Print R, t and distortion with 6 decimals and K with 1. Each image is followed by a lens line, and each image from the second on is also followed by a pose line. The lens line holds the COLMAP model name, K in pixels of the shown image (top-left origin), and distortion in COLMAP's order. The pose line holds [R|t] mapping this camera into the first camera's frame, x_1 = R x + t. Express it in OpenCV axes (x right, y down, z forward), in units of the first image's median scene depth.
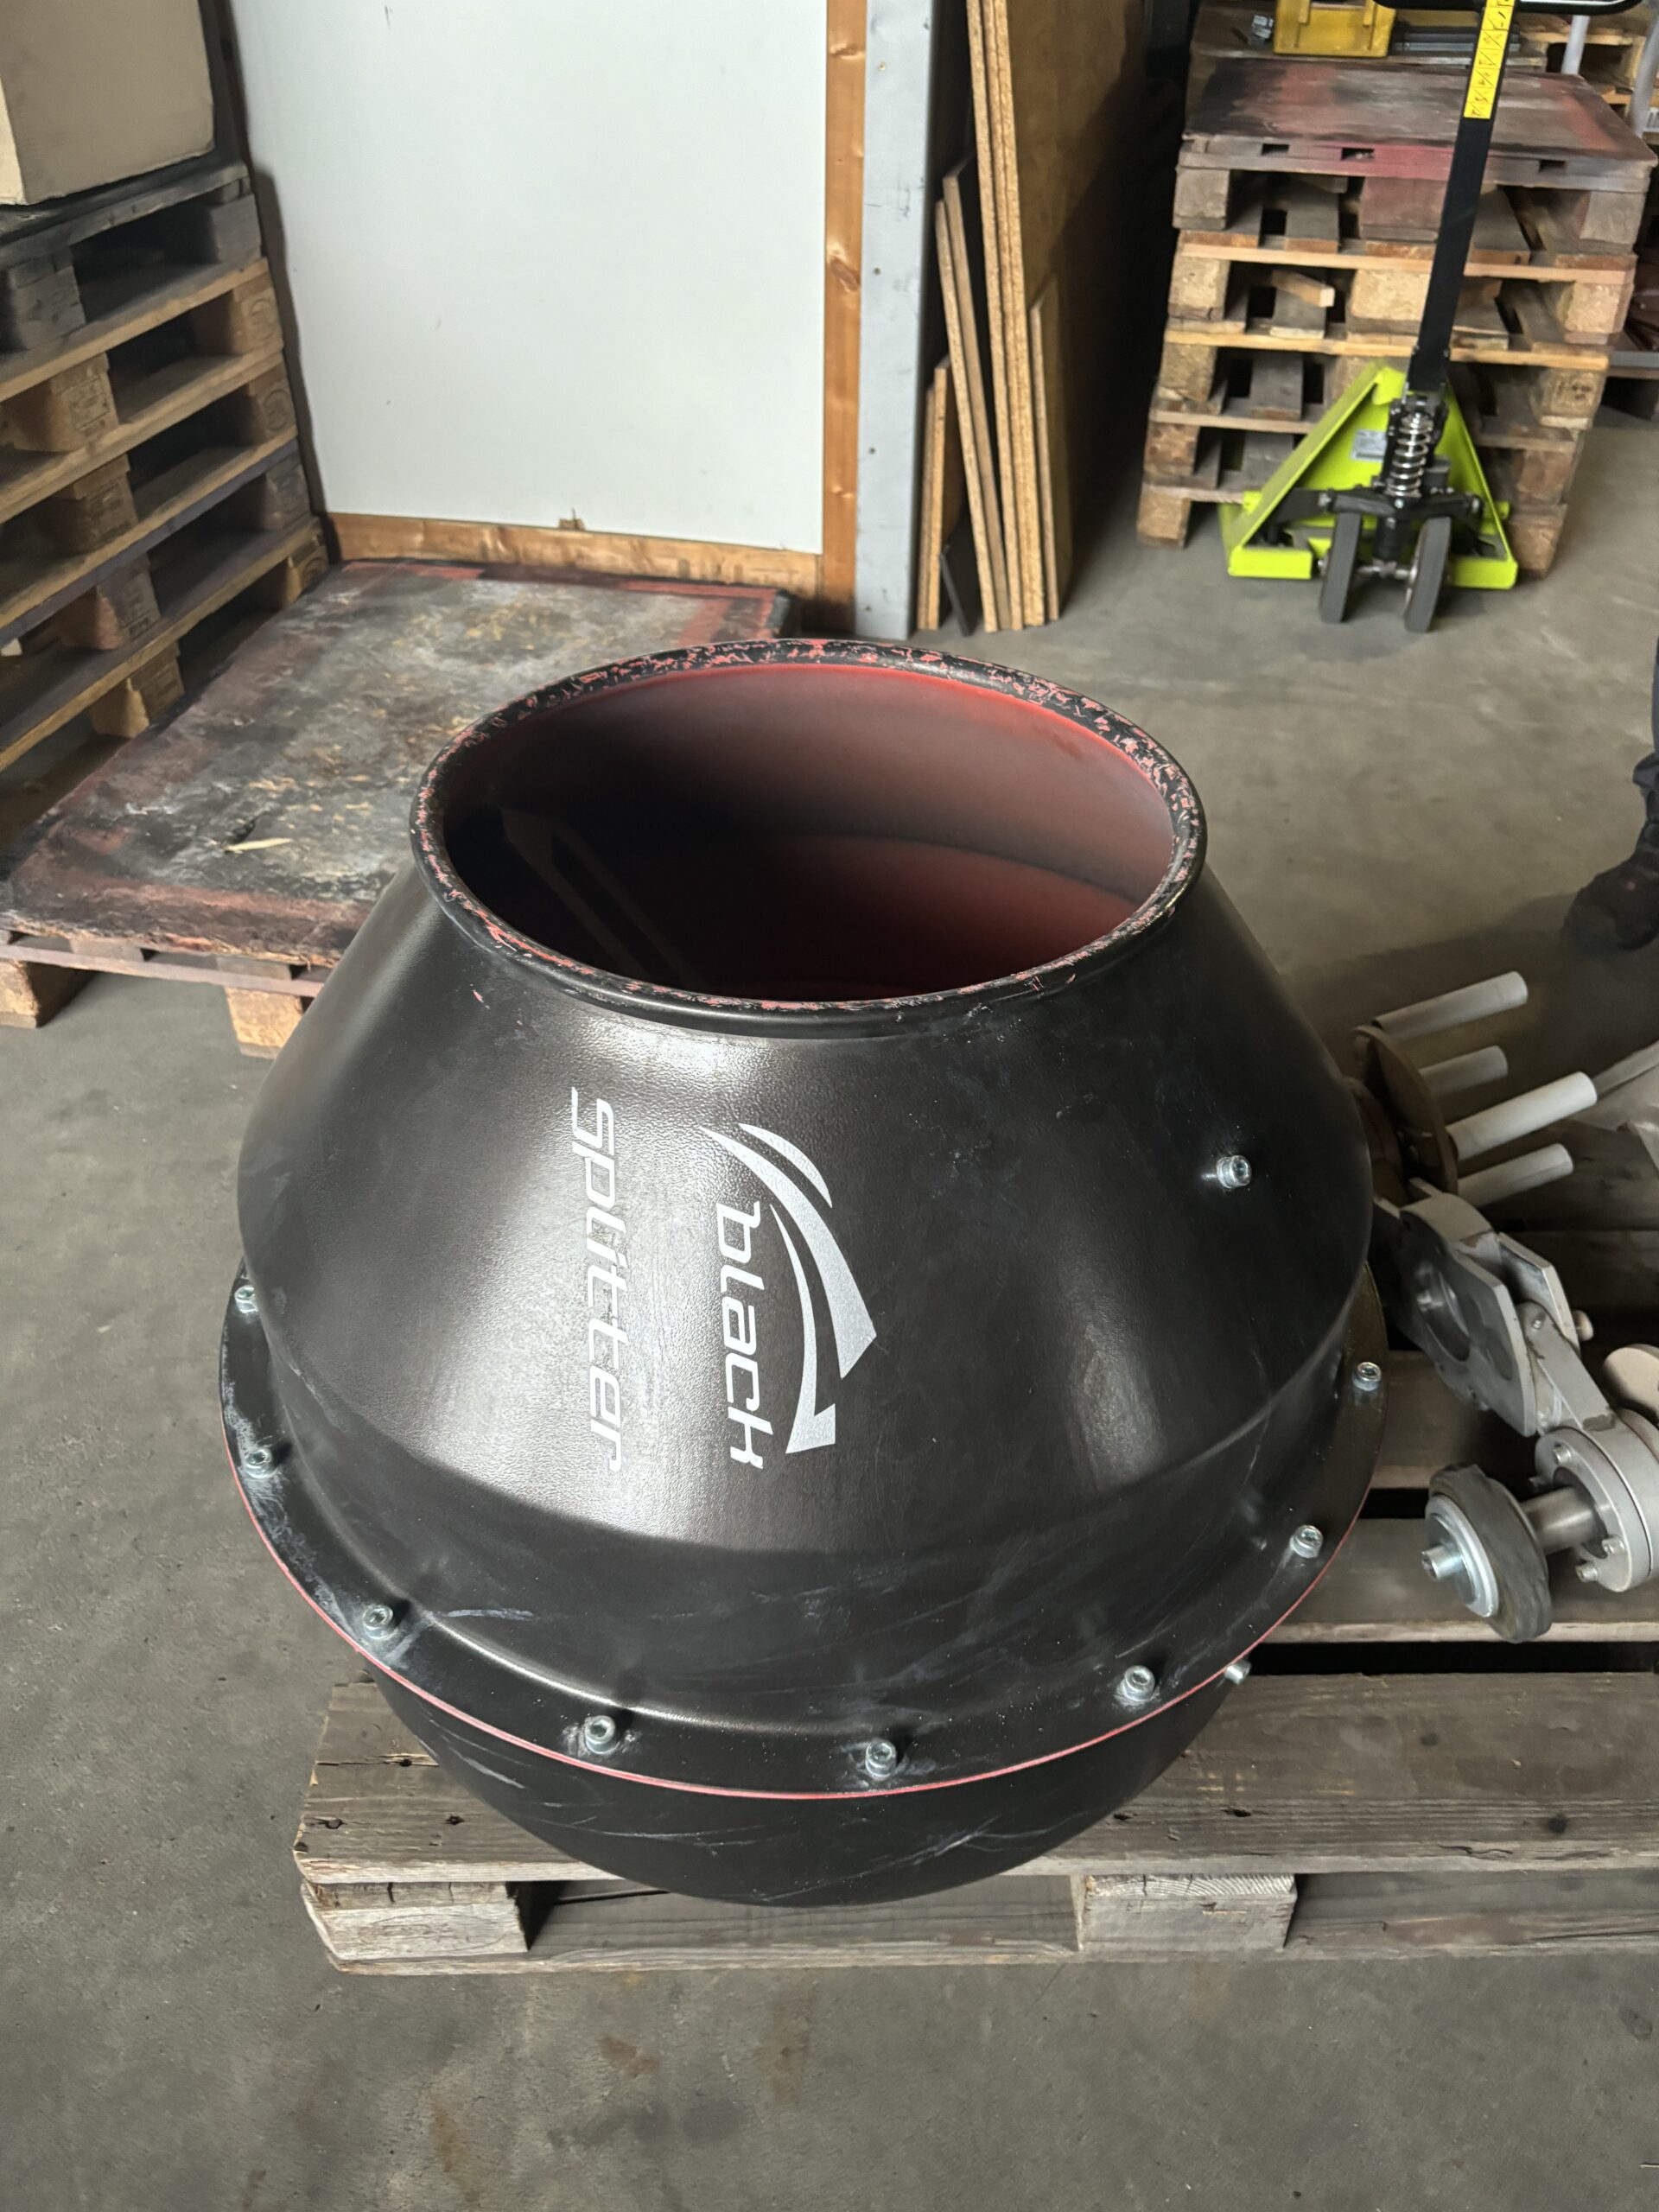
lens RADIAL K [[1683.1, 0, 841.3], [0, 1683.1, 1106.0], [0, 0, 1]] dist [0.039108, -0.064784]
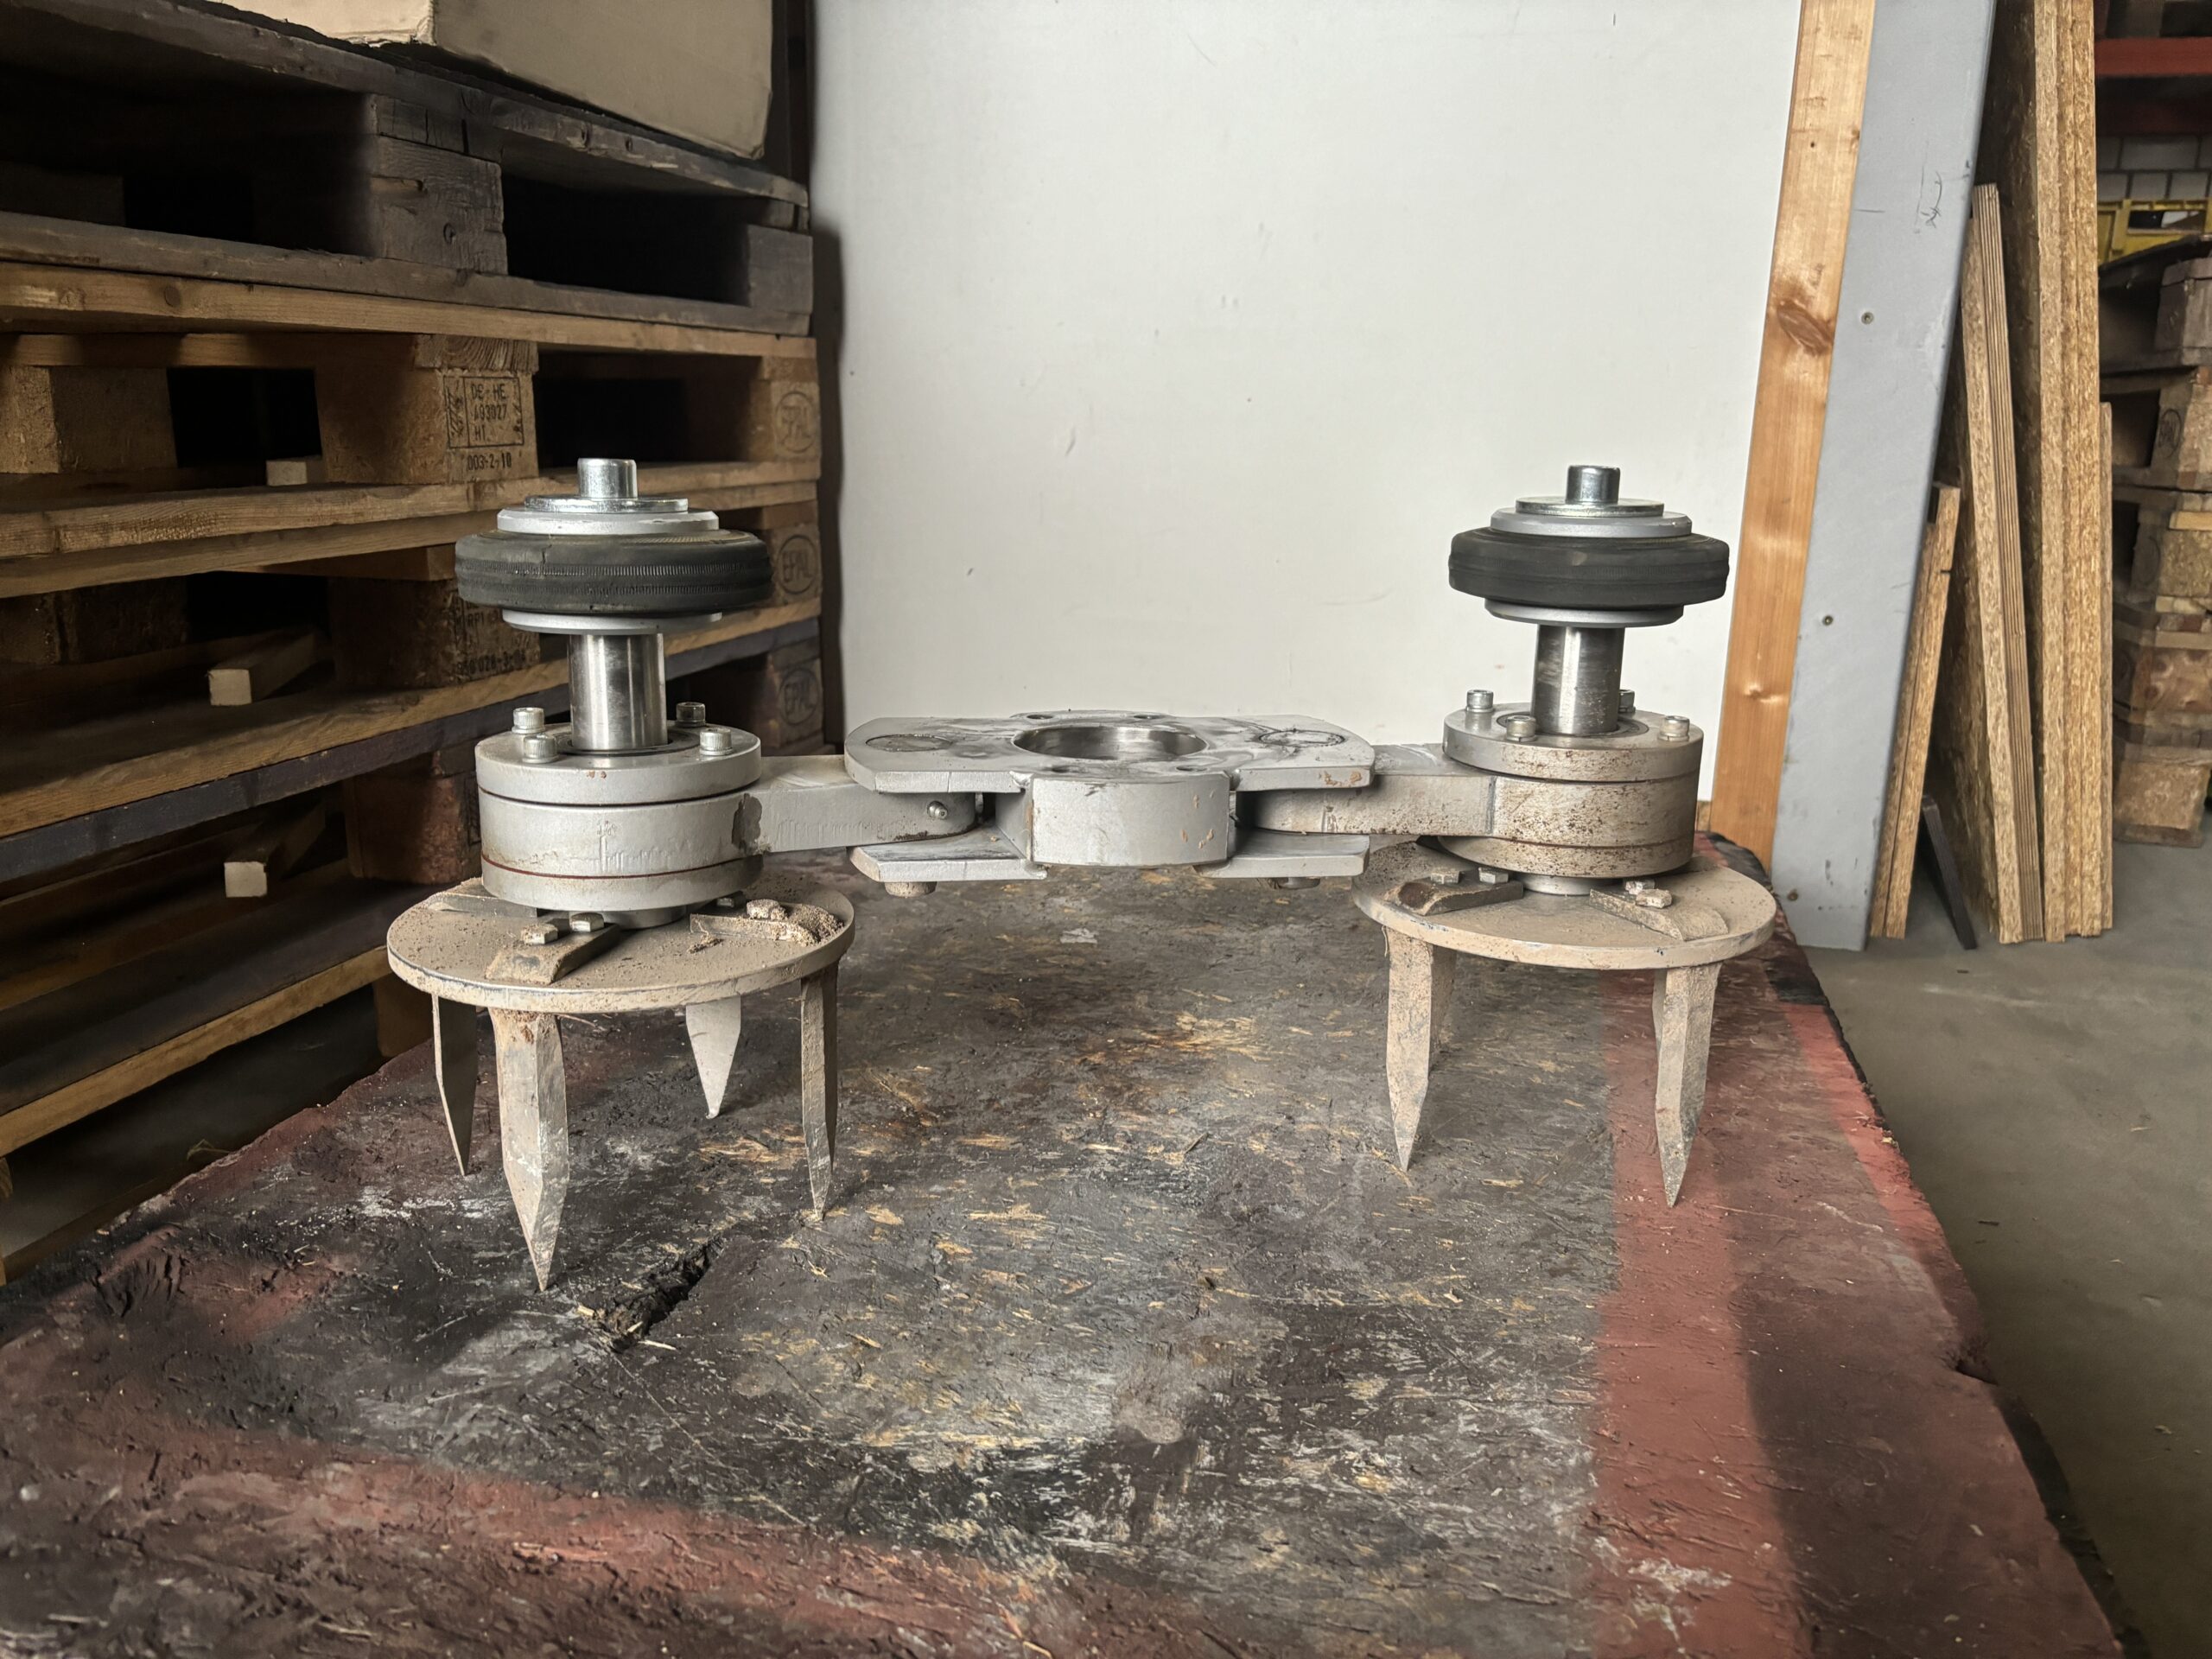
lens RADIAL K [[1682.8, 0, 1099.1], [0, 1682.8, 804.7], [0, 0, 1]] dist [0.042591, -0.073315]
pose [[0.998003, 0.017411, -0.060723, -0.269020], [-0.041291, 0.907277, -0.418500, -0.118647], [0.047806, 0.420172, 0.906184, 0.707243]]
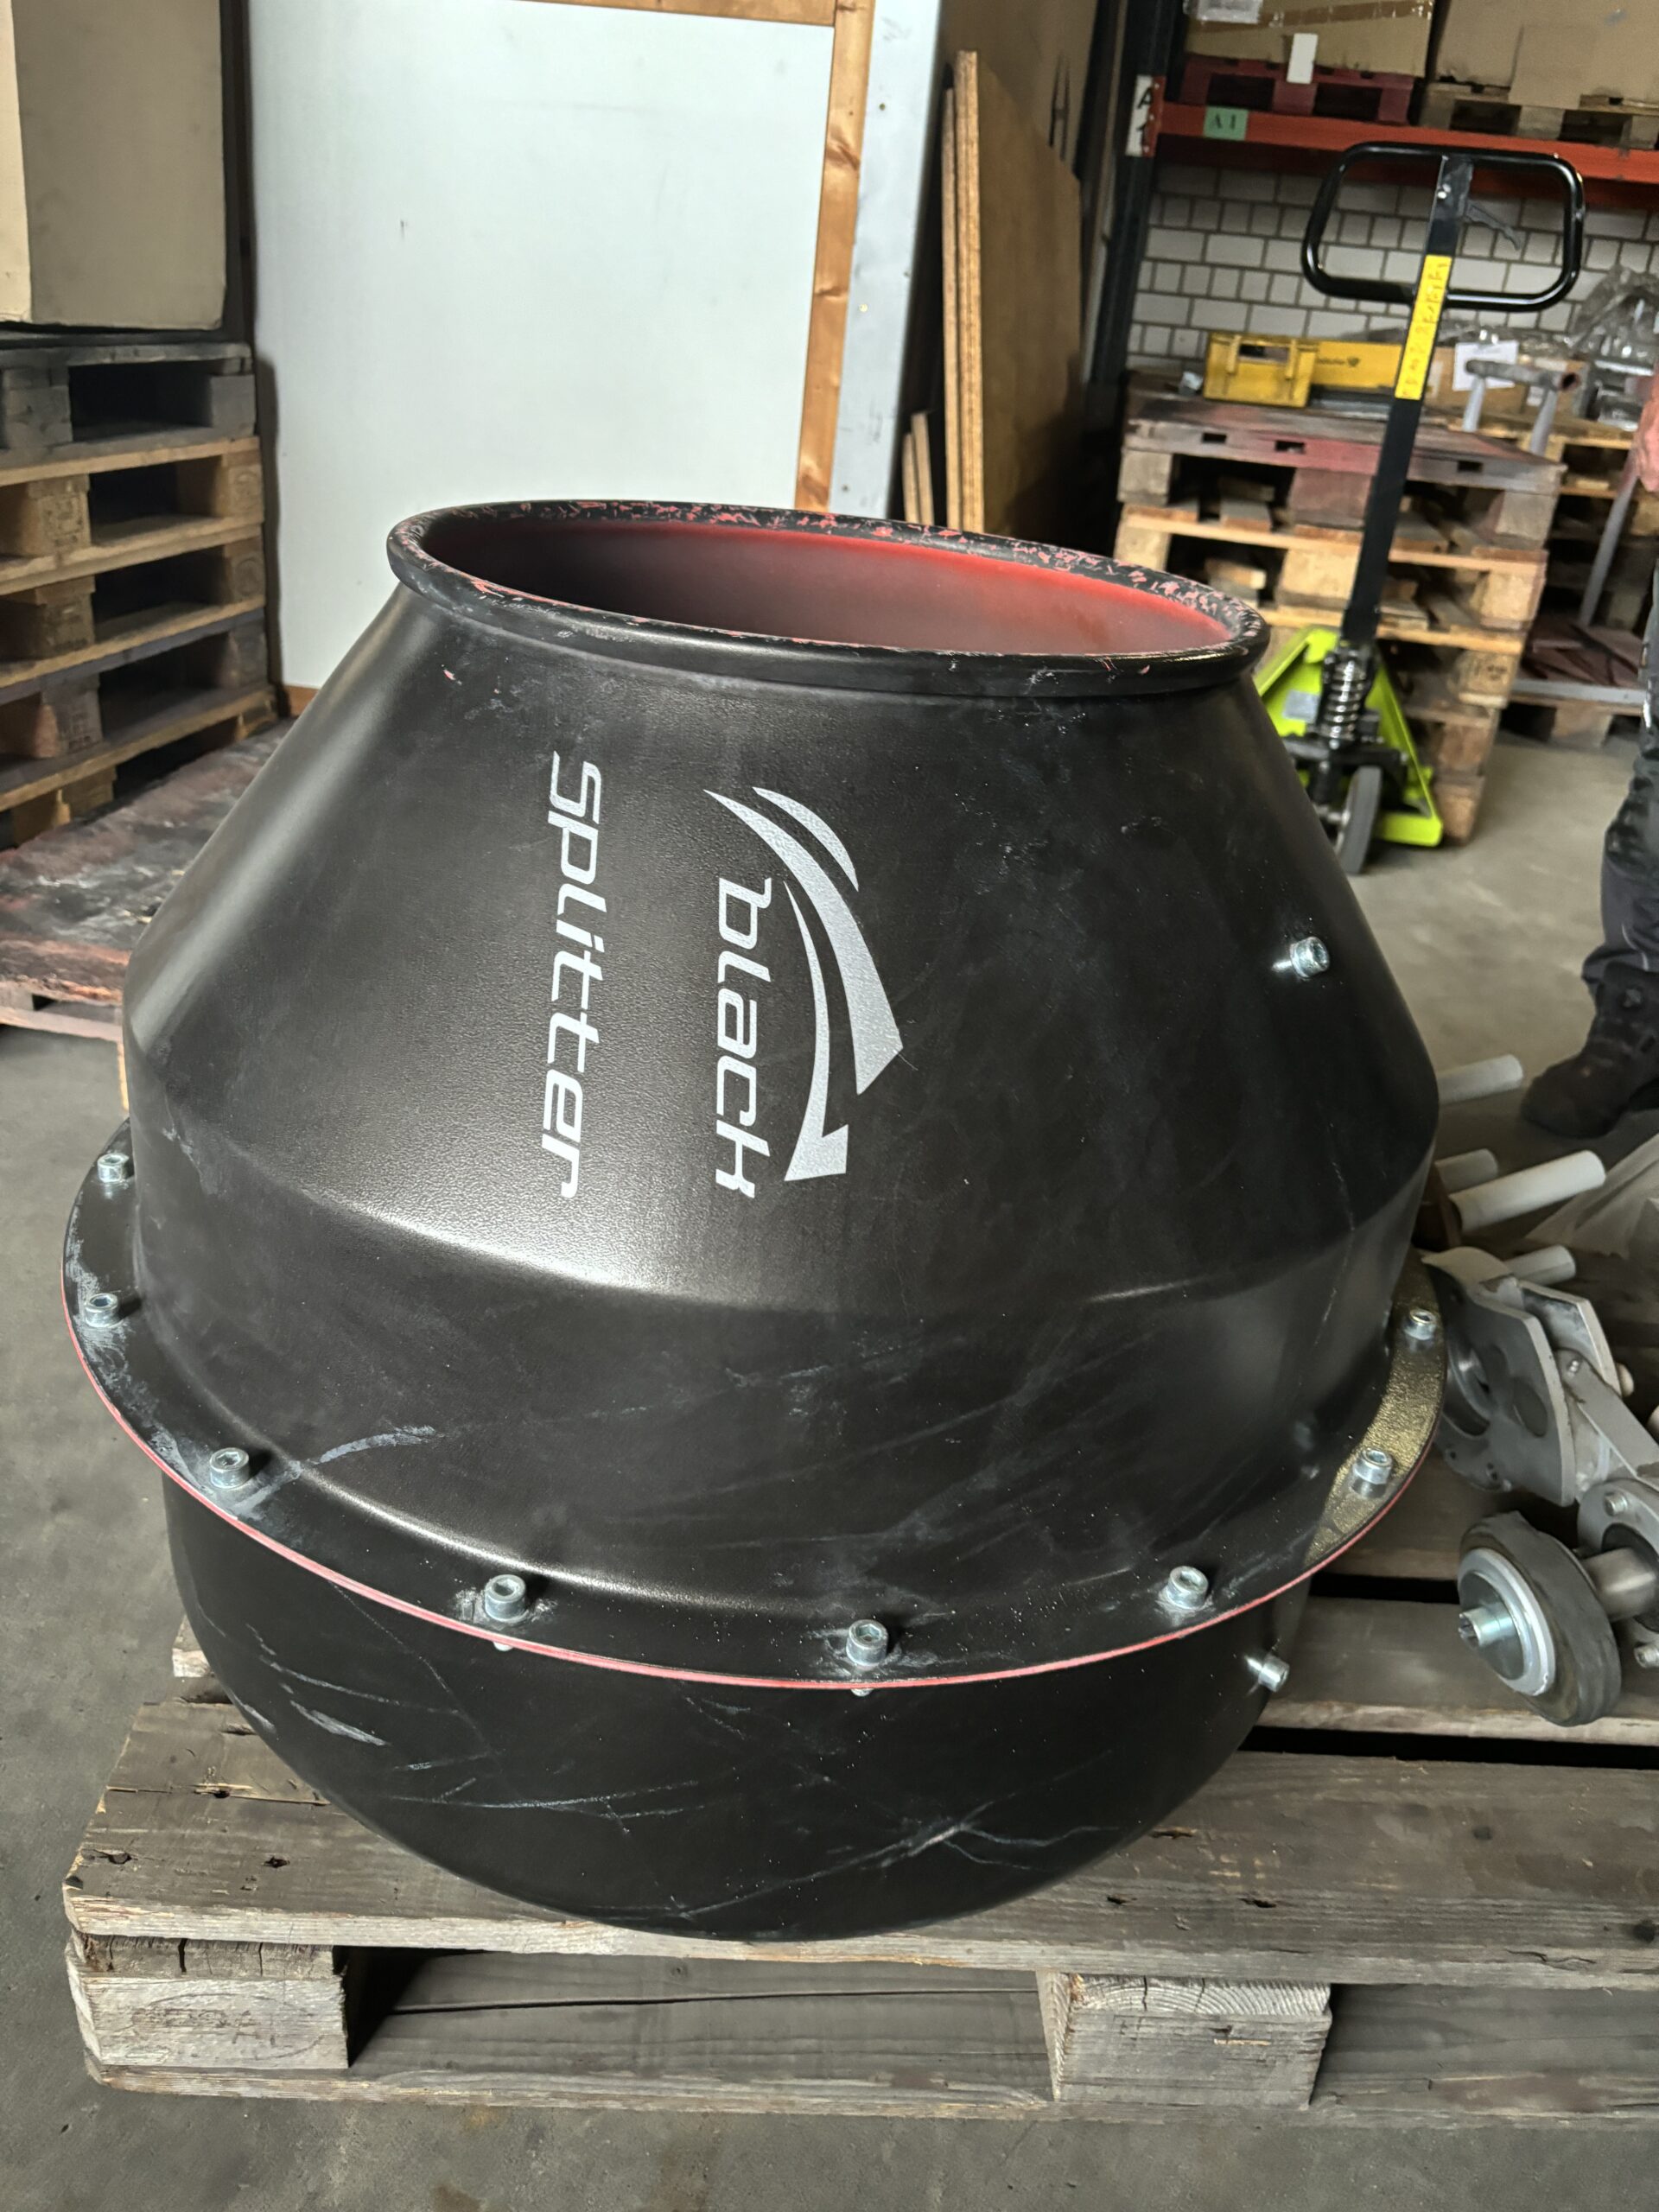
lens RADIAL K [[1682.8, 0, 819.7], [0, 1682.8, 1076.0], [0, 0, 1]] dist [0.042591, -0.073315]
pose [[0.996679, 0.068616, 0.043861, -0.021114], [-0.057097, 0.972817, -0.224426, 0.130008], [-0.058068, 0.221176, 0.973504, 0.079953]]
